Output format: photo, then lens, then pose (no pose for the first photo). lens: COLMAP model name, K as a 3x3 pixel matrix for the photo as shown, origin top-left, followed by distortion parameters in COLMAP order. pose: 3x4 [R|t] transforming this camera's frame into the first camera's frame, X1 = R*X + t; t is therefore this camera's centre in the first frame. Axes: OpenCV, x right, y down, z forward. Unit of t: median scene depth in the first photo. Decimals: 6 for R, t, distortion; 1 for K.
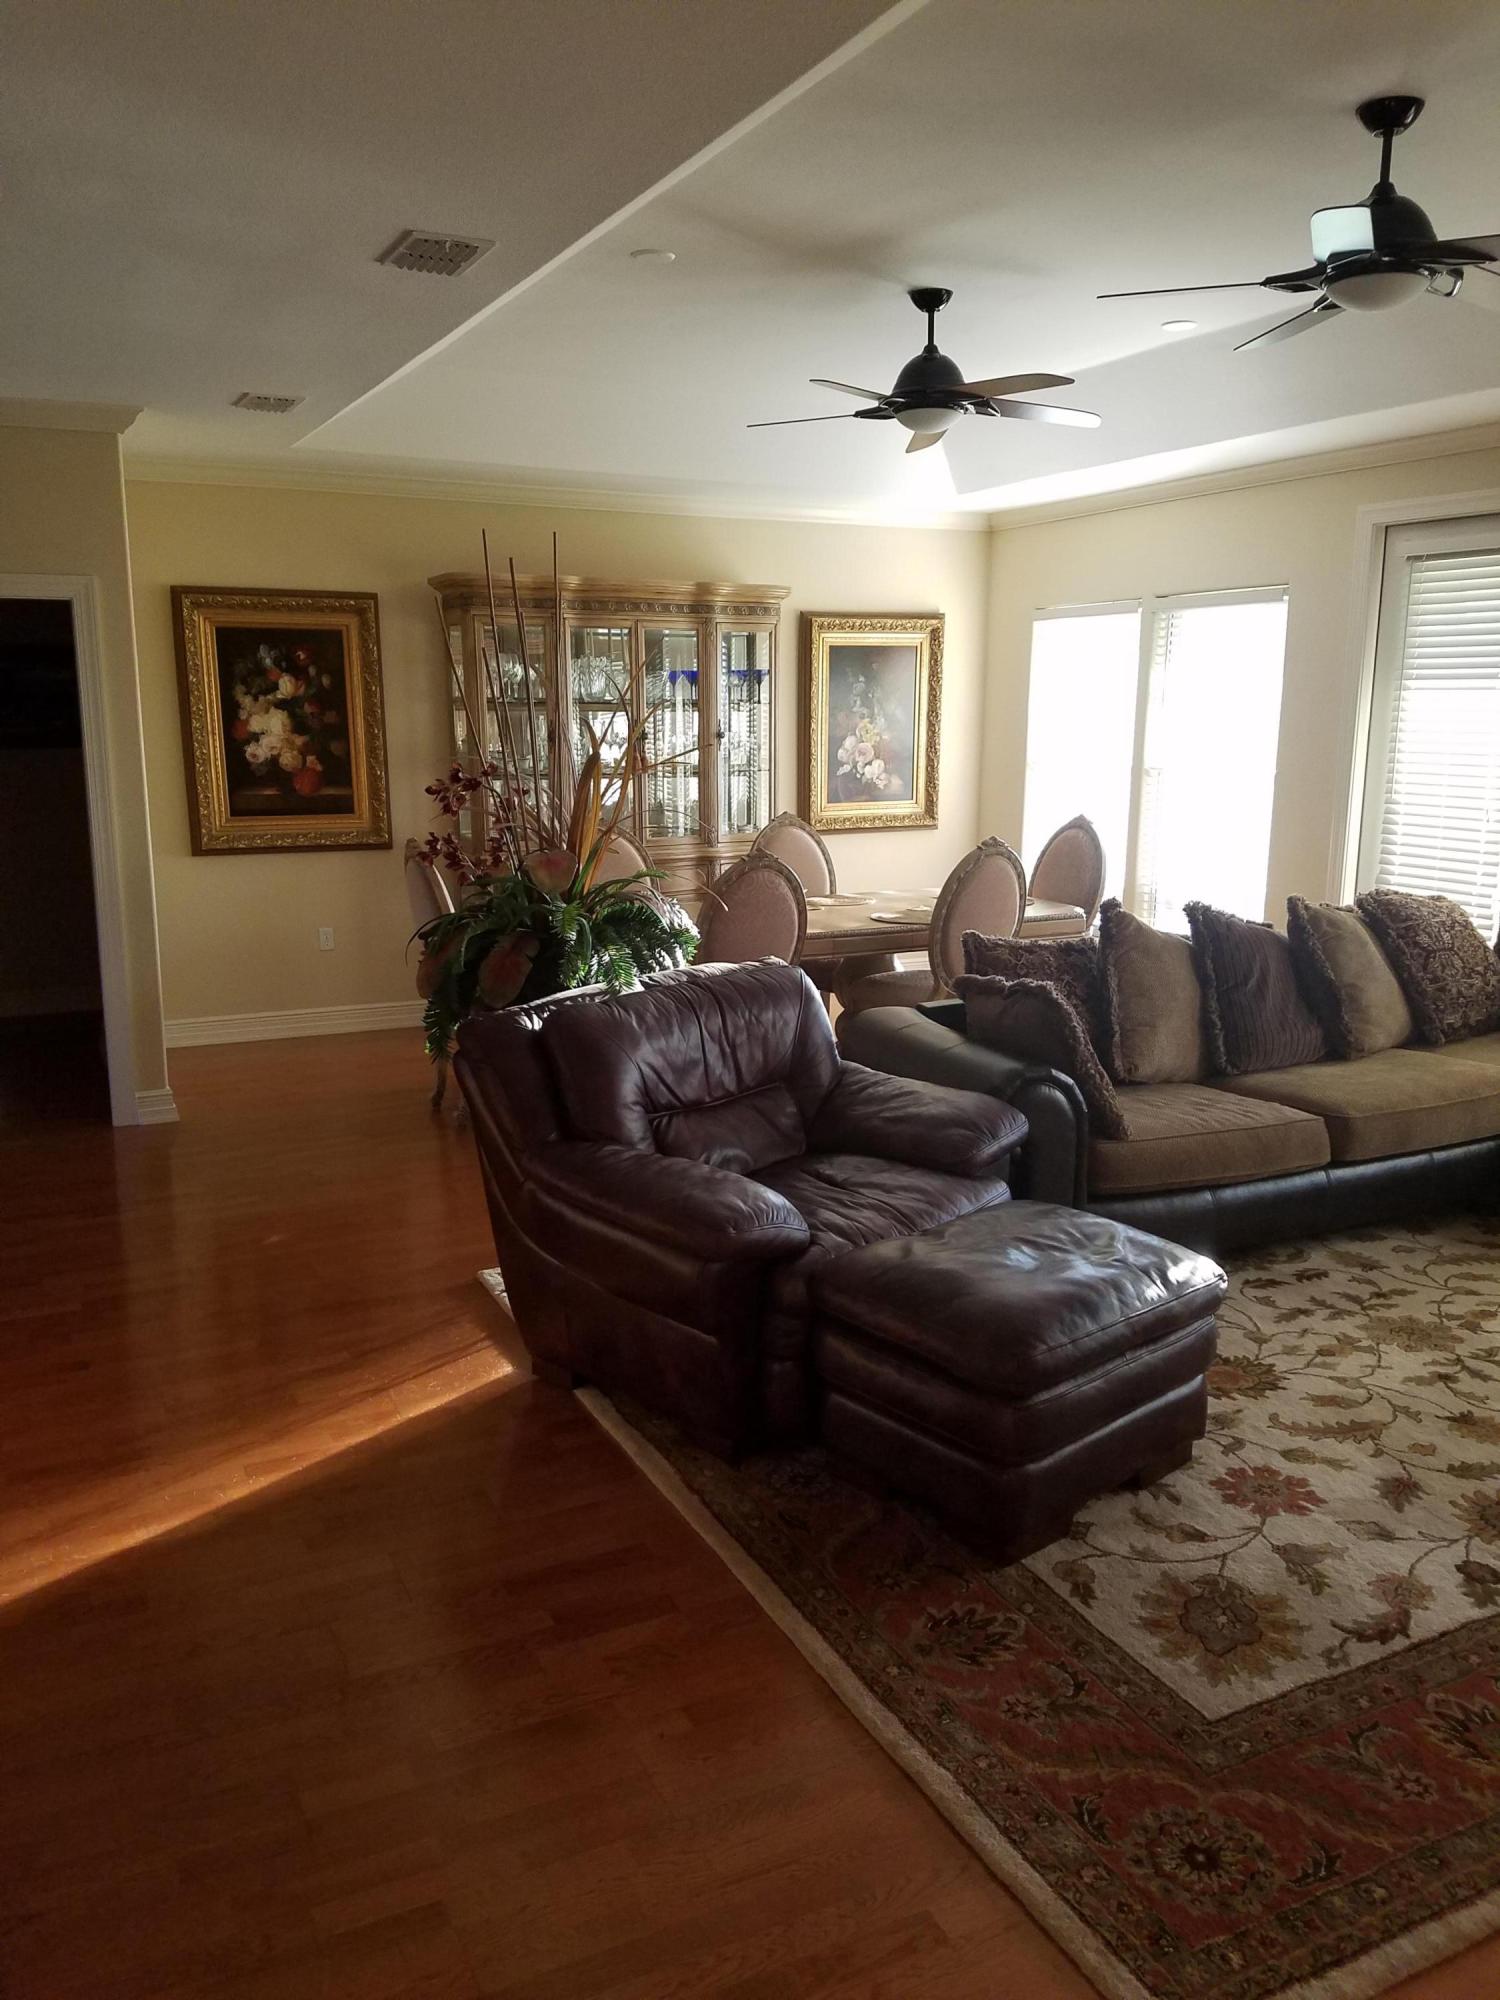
lens RADIAL K [[1642.7, 0, 750.0], [0, 1642.7, 1000.0], [0, 0, 1]] dist [0.099800, -0.237137]
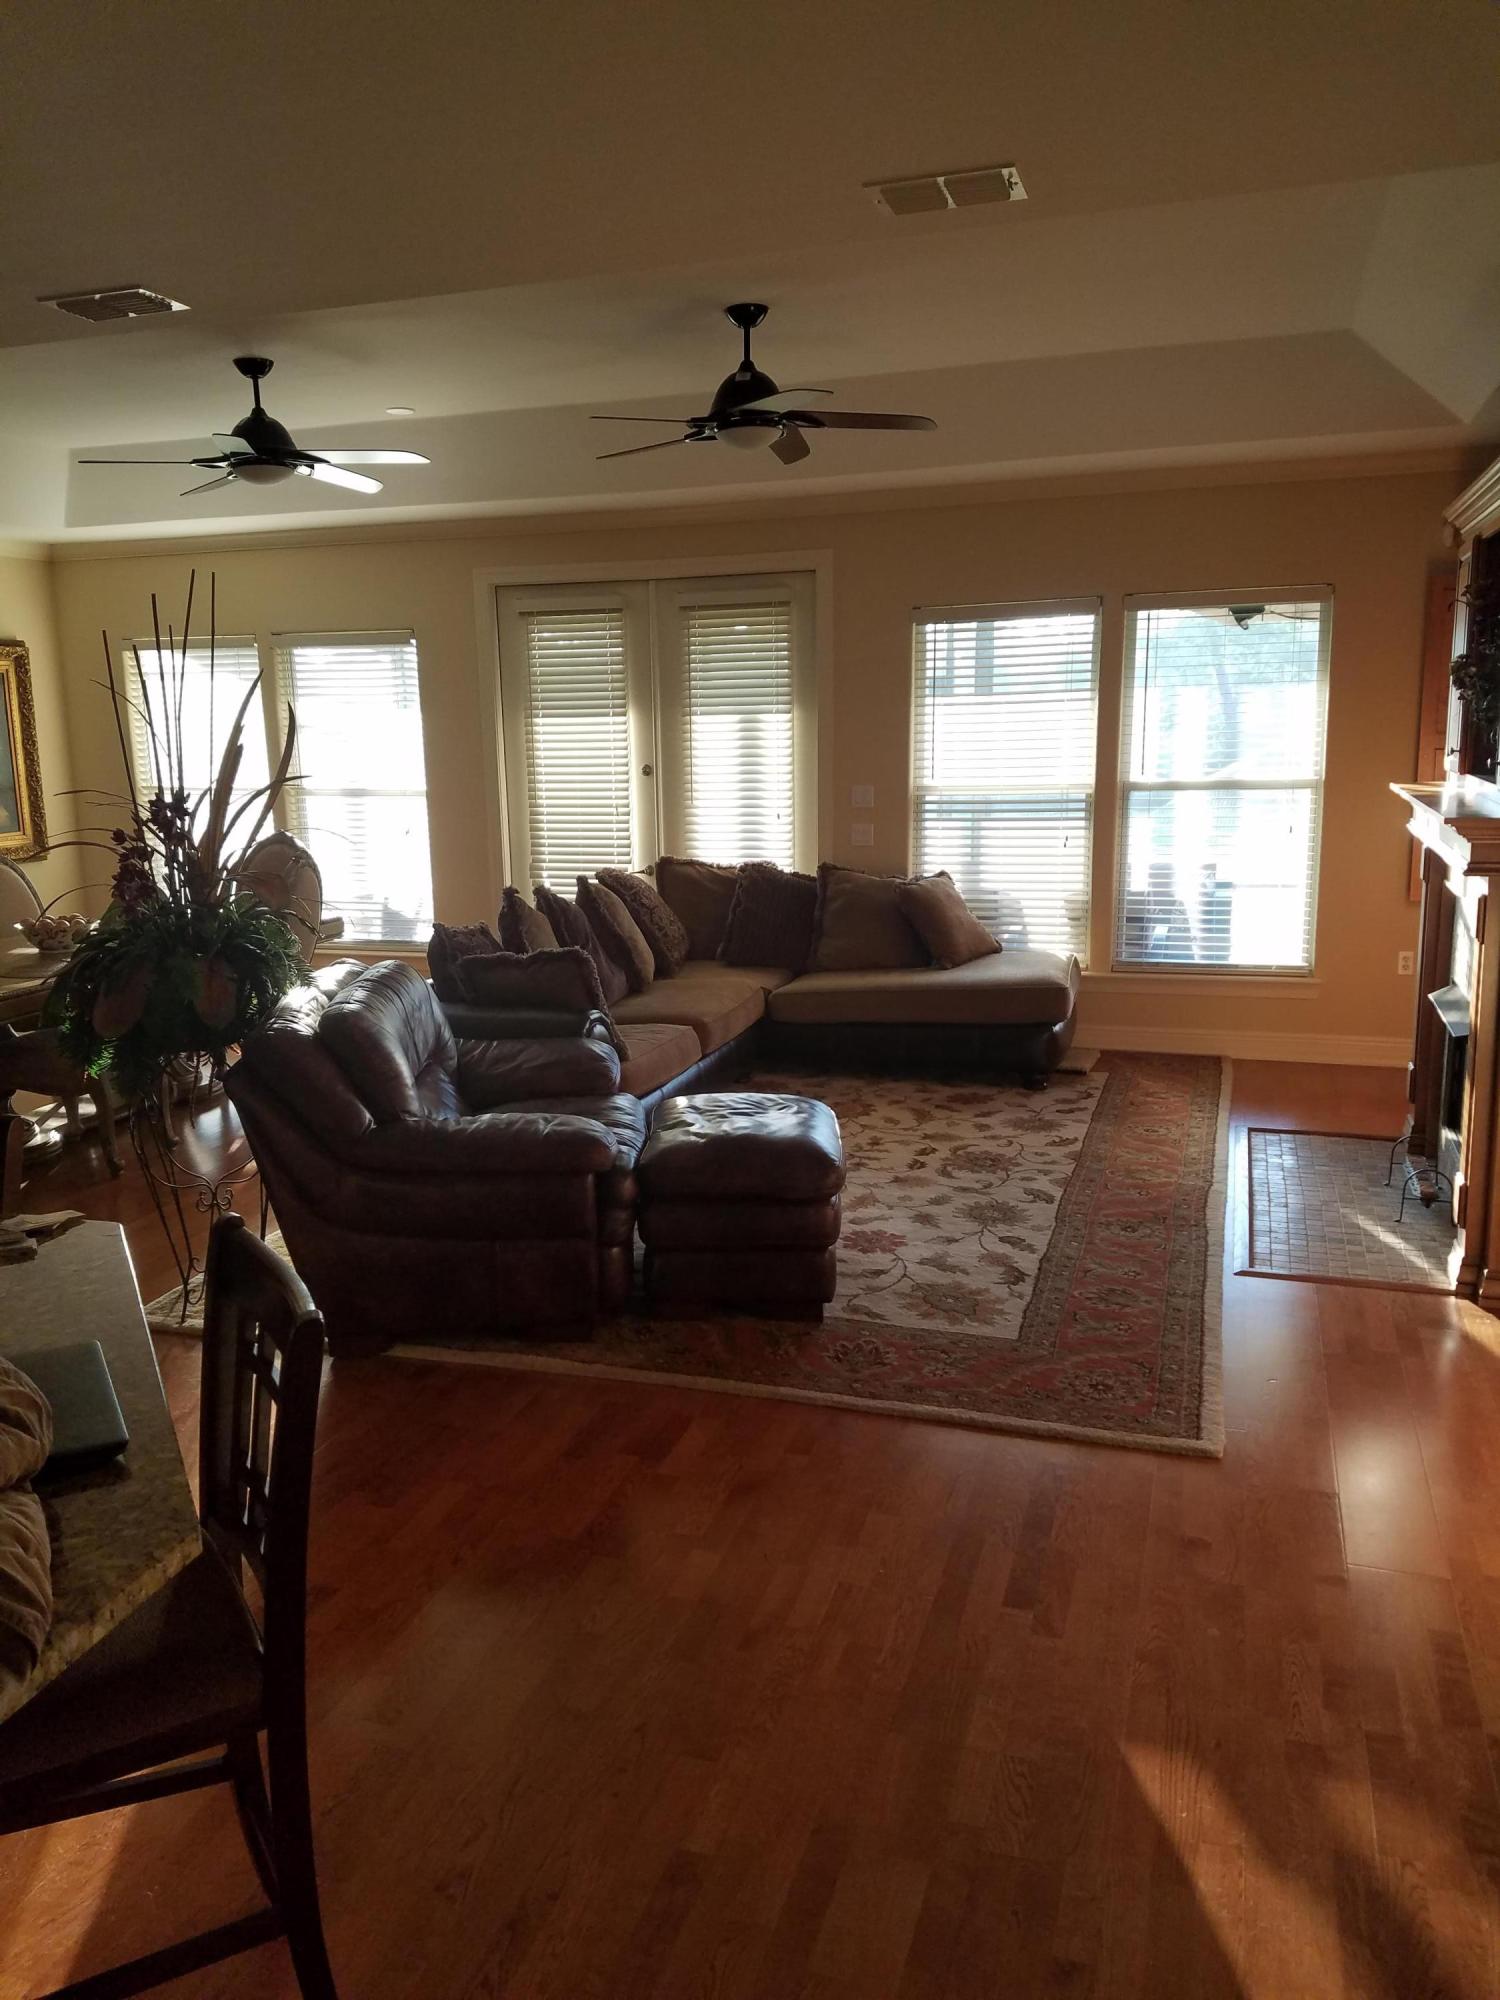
lens RADIAL K [[1642.7, 0, 750.0], [0, 1642.7, 1000.0], [0, 0, 1]] dist [0.099800, -0.237137]
pose [[0.651912, -0.135755, 0.746043, -0.835163], [0.149444, 0.987550, 0.049113, -0.011098], [-0.743422, 0.079474, 0.664084, 0.069784]]
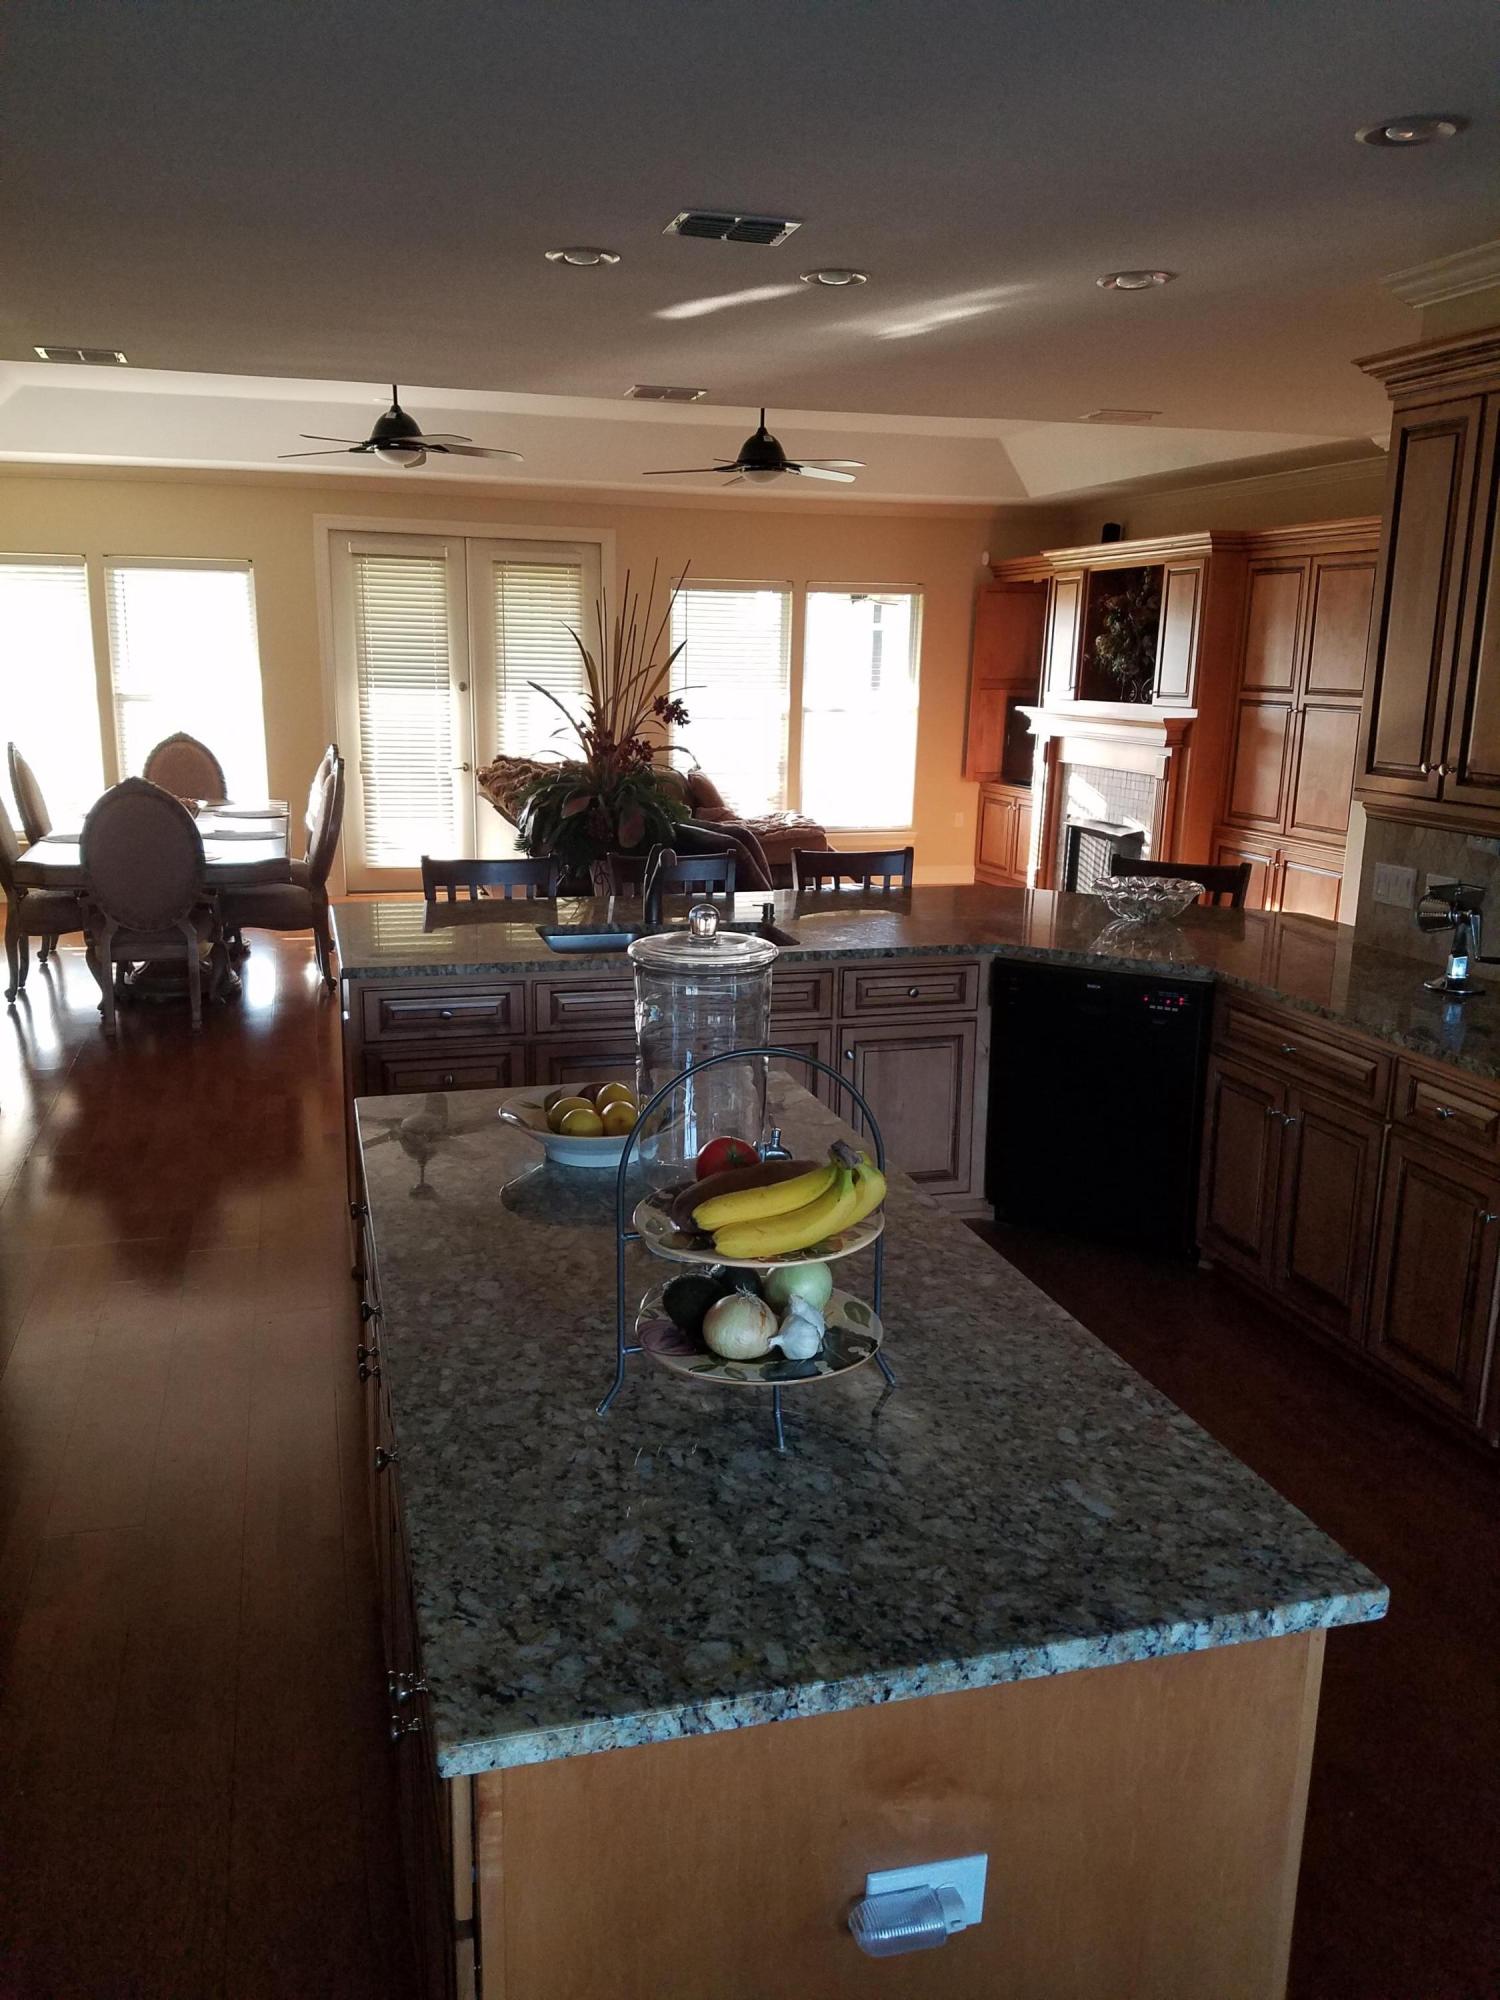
lens RADIAL K [[1554.1, 0, 750.0], [0, 1554.1, 1000.0], [0, 0, 1]] dist [0.068381, -0.177757]
pose [[-0.124253, -0.195227, 0.972856, -1.927774], [0.166776, 0.962396, 0.214428, -0.198868], [-0.978134, 0.188893, -0.087021, 1.418766]]
